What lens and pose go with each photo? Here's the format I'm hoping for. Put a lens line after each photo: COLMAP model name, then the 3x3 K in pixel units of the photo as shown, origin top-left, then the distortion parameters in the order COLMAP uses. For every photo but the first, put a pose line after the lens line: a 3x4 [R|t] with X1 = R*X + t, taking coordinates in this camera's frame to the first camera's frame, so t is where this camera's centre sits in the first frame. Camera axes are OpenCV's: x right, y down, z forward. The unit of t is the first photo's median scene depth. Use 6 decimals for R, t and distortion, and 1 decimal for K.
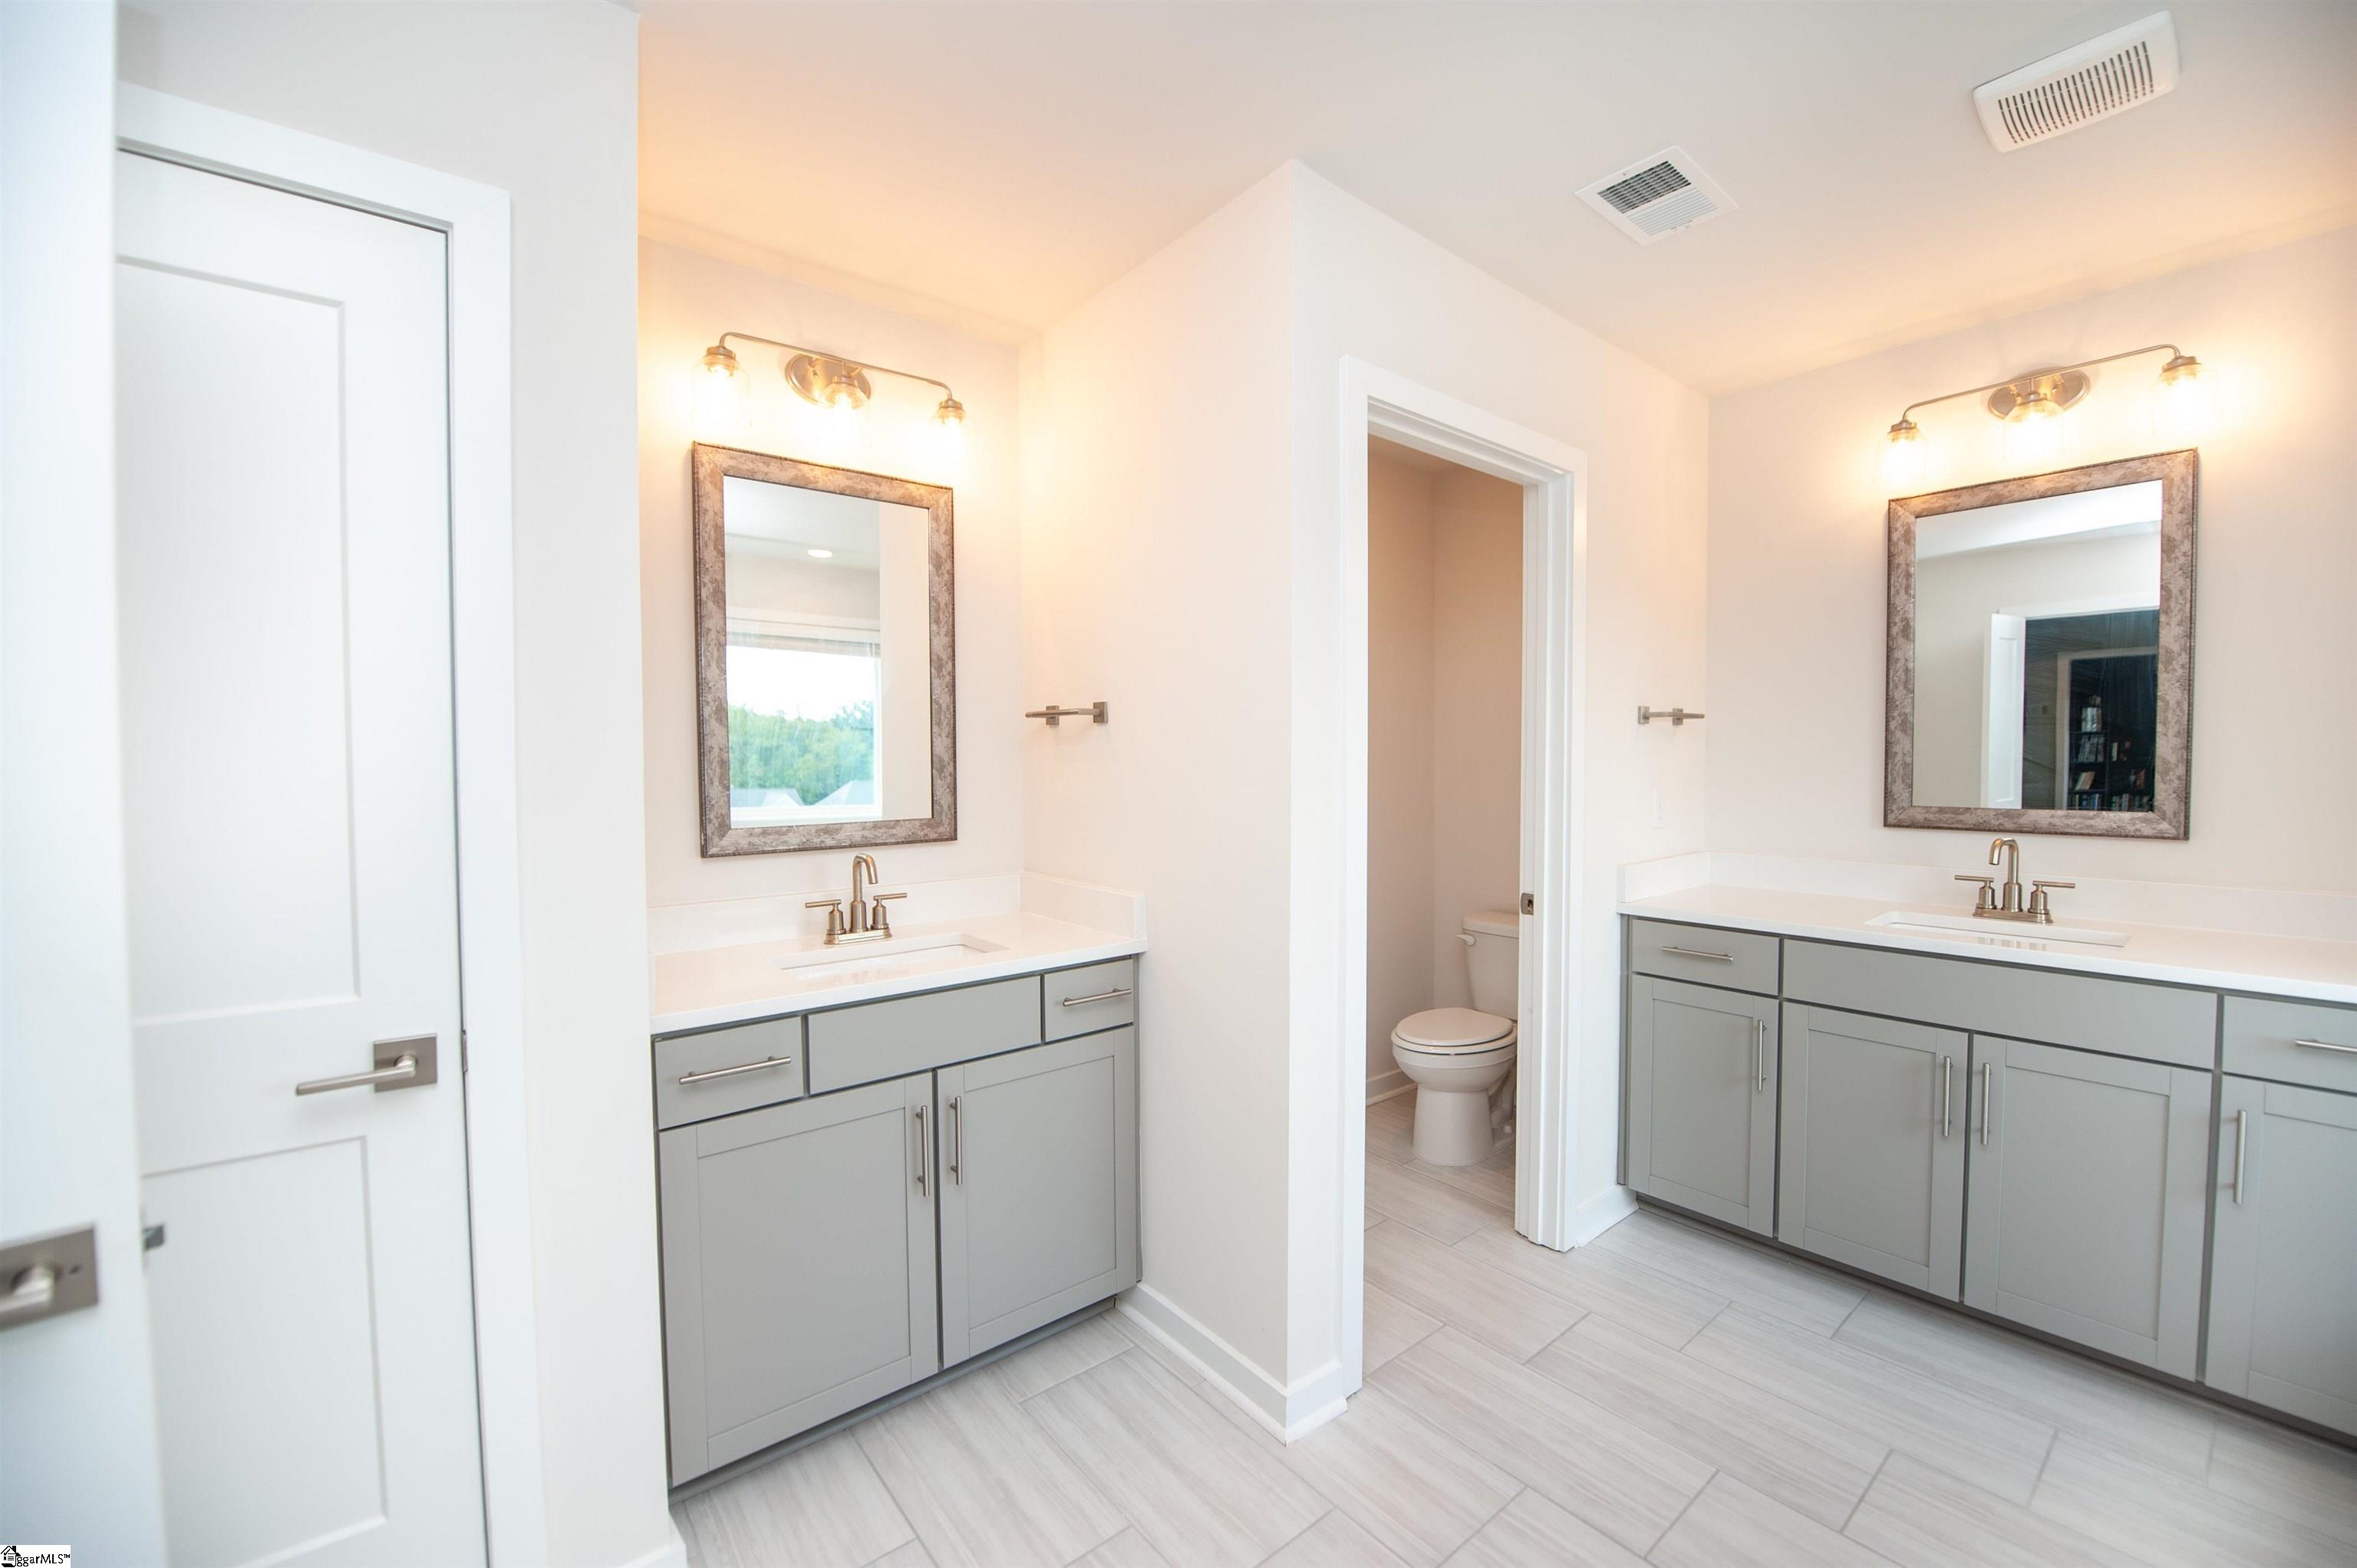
lens RADIAL K [[951.9, 0, 1194.3], [0, 951.9, 788.7], [0, 0, 1]] dist [-0.019073, -0.001004]
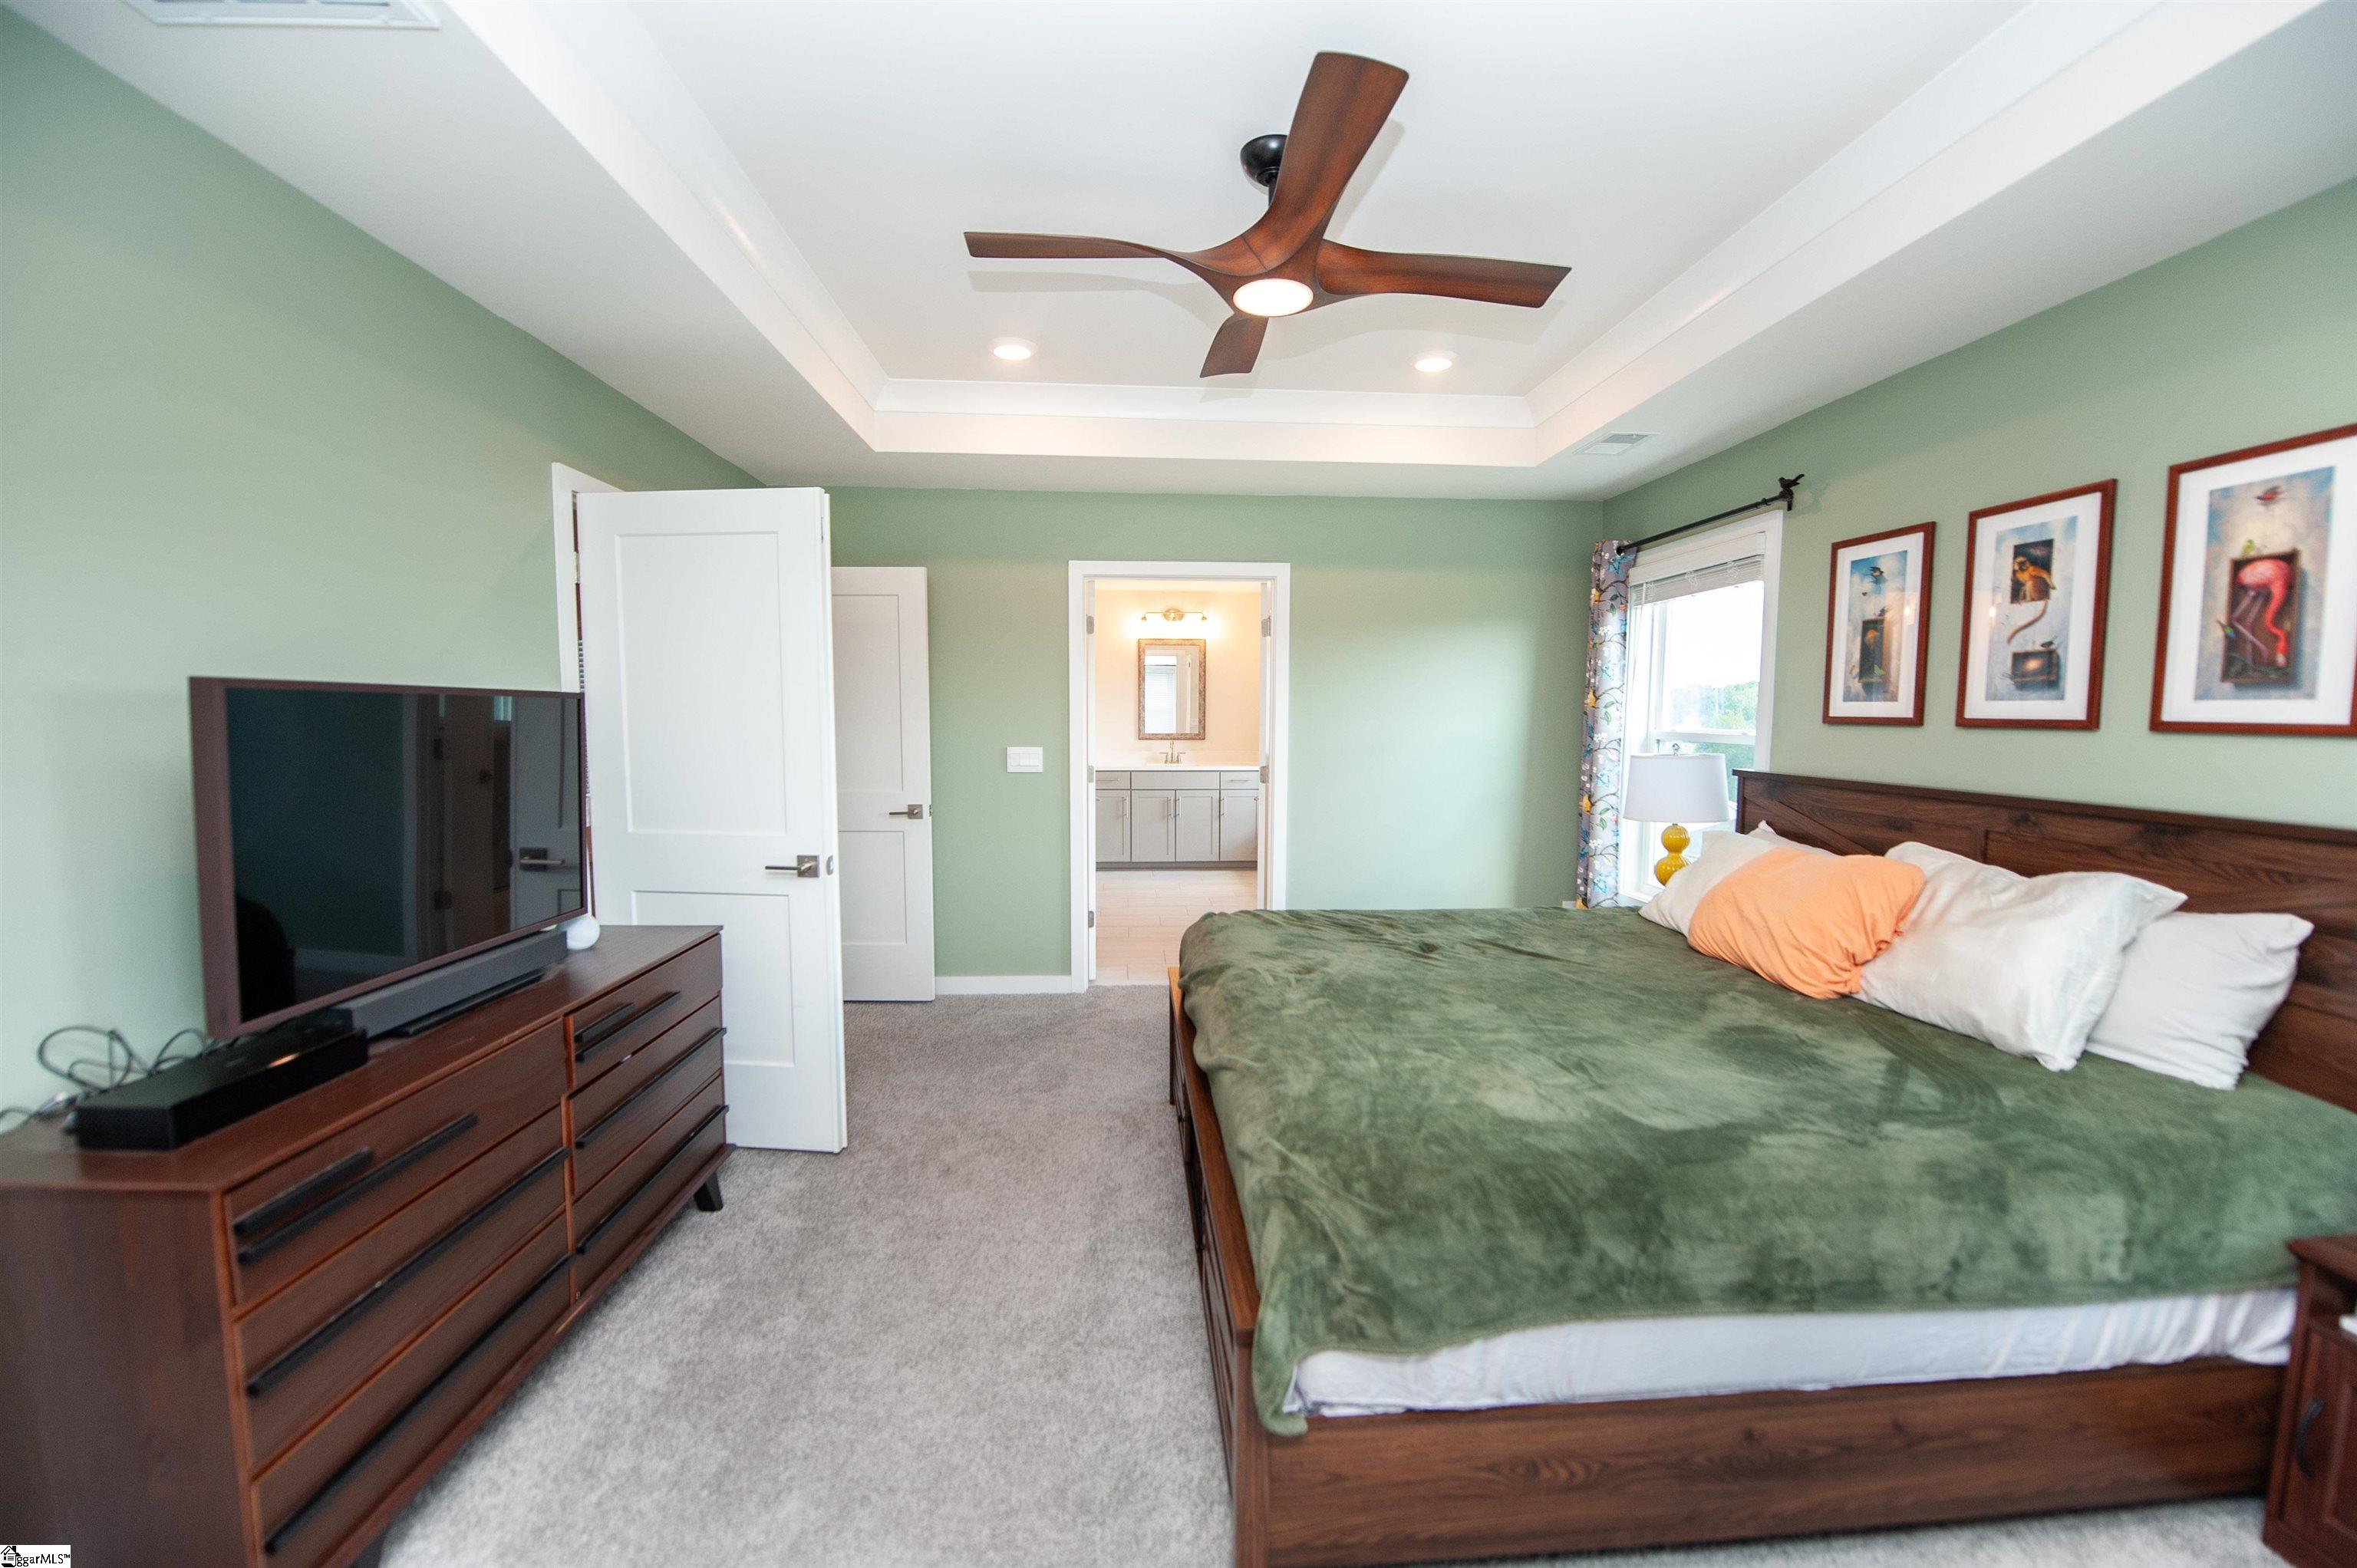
lens RADIAL K [[958.2, 0, 1183.7], [0, 958.2, 794.7], [0, 0, 1]] dist [-0.028143, -0.000331]
pose [[0.597230, -0.064734, 0.799453, -2.198608], [0.023996, 0.997734, 0.062863, 0.030631], [-0.801711, -0.018359, 0.597430, -1.322808]]
